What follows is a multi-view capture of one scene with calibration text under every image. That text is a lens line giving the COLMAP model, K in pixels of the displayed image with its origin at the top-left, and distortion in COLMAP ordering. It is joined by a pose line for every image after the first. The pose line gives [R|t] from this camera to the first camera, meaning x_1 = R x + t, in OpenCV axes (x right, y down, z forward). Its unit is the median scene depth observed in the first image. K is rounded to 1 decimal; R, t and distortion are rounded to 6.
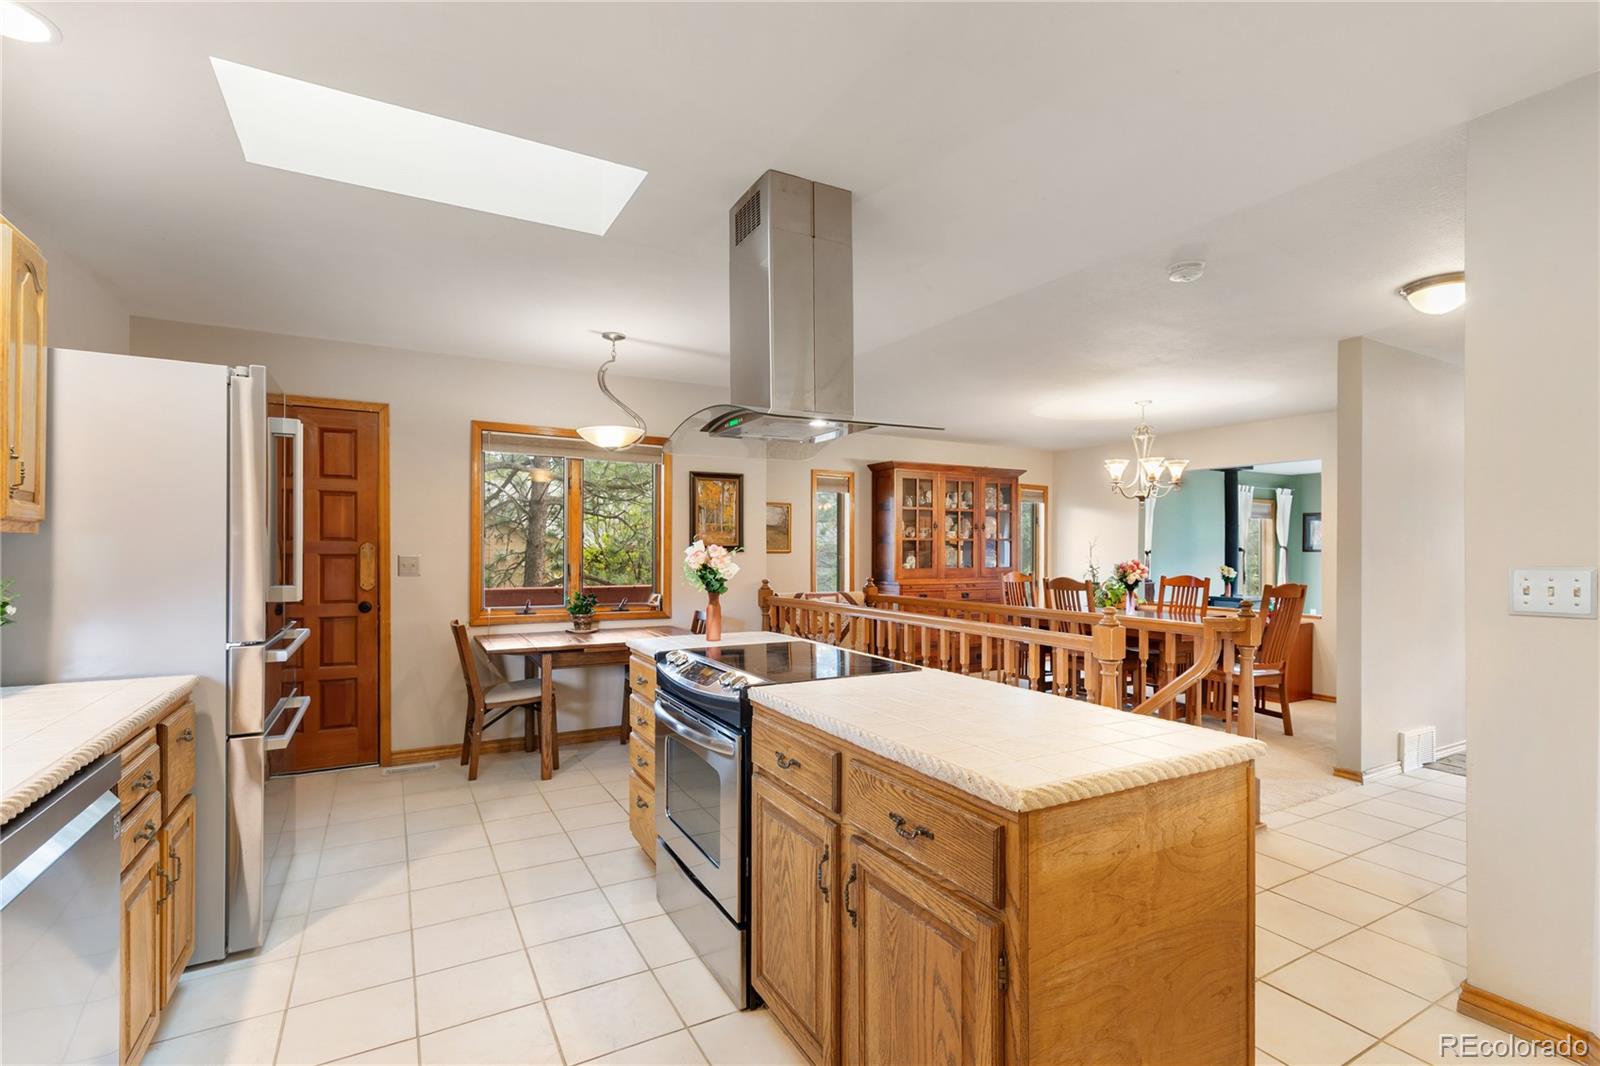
lens RADIAL K [[731.4, 0, 820.7], [0, 731.4, 553.2], [0, 0, 1]] dist [0.012451, -0.002446]
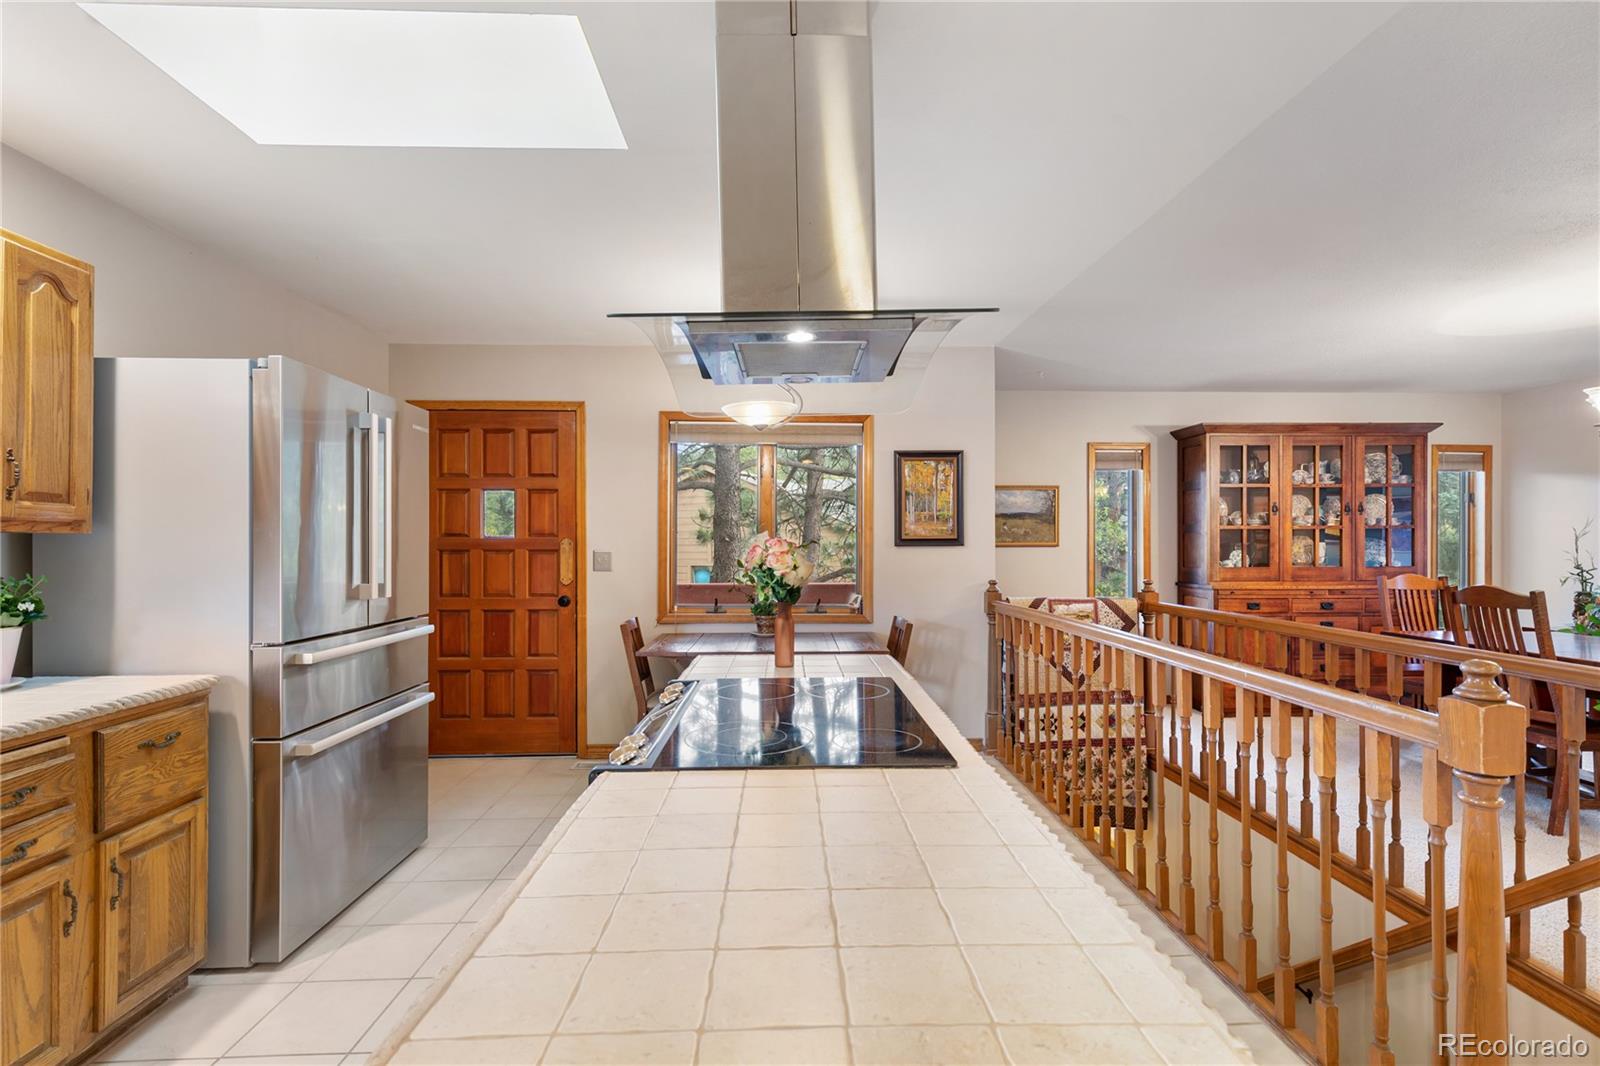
lens RADIAL K [[731.4, 0, 806.1], [0, 731.4, 543.8], [0, 0, 1]] dist [0.012451, -0.002446]
pose [[0.884740, -0.004700, -0.466062, 0.087949], [0.002937, 0.999986, -0.004508, -0.000553], [0.466076, 0.002620, 0.884741, 0.141663]]
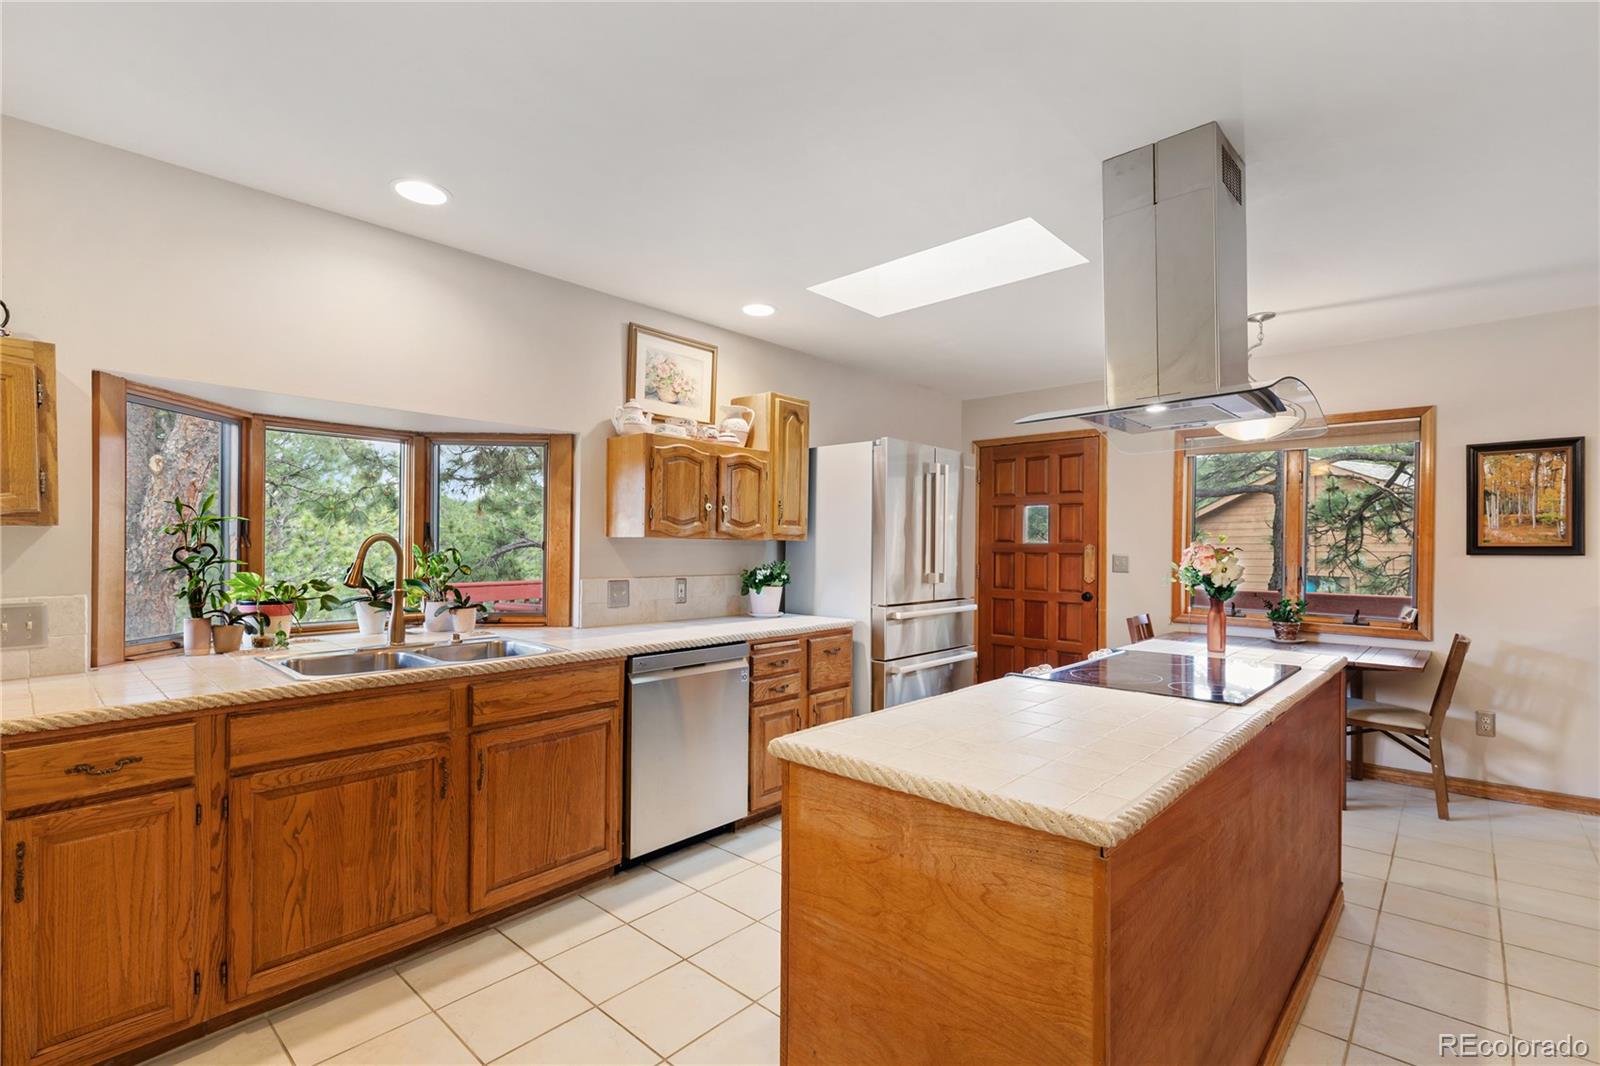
lens RADIAL K [[731.4, 0, 810.6], [0, 731.4, 544.6], [0, 0, 1]] dist [0.012451, -0.002446]
pose [[0.319284, -0.003573, -0.947652, 0.219834], [-0.009878, 0.999926, -0.007098, -0.000019], [0.947608, 0.011627, 0.319225, 0.096721]]
